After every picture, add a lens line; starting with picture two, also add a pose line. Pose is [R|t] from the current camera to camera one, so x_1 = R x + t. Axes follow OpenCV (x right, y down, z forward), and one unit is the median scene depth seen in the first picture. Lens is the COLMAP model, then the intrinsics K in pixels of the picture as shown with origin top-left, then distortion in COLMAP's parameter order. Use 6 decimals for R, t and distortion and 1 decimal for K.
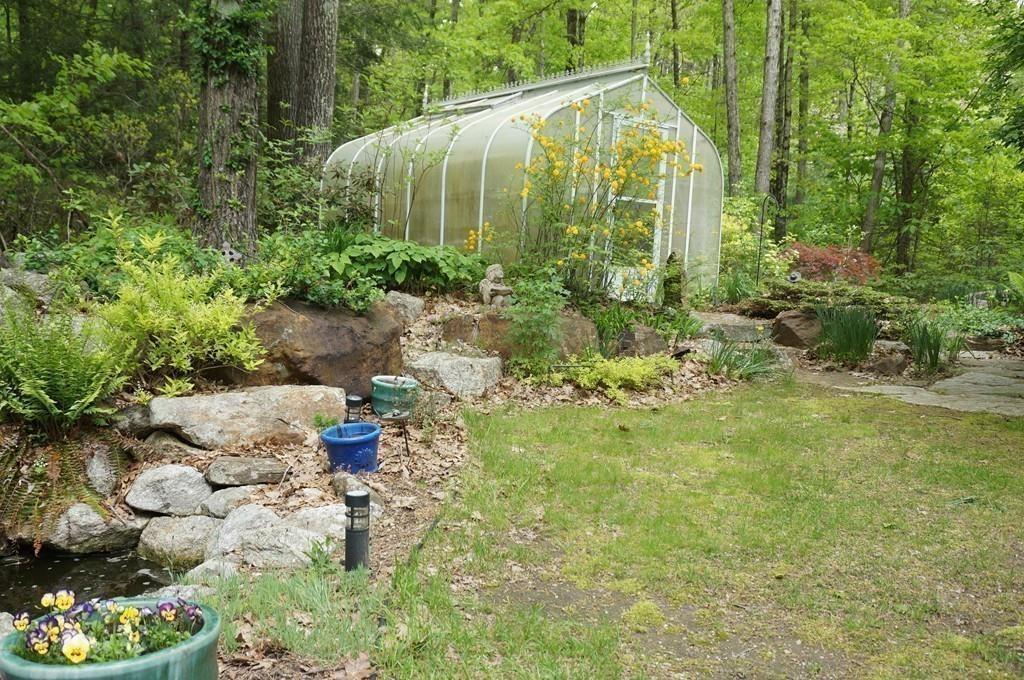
lens RADIAL K [[894.1, 0, 512.9], [0, 894.1, 340.0], [0, 0, 1]] dist [-0.020980, 0.006066]
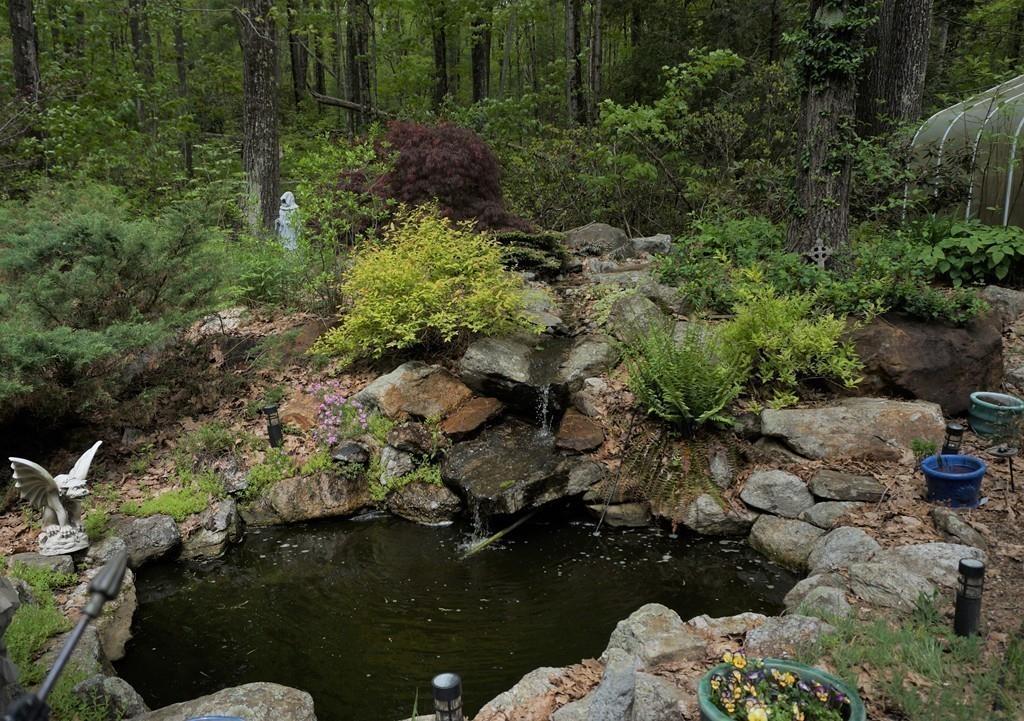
lens RADIAL K [[818.1, 0, 512.3], [0, 818.1, 360.1], [0, 0, 1]] dist [-0.013564, 0.008001]
pose [[0.800712, 0.067983, -0.595180, -0.032338], [-0.011223, 0.995068, 0.098560, -0.096916], [0.598945, -0.072238, 0.797525, -0.048162]]
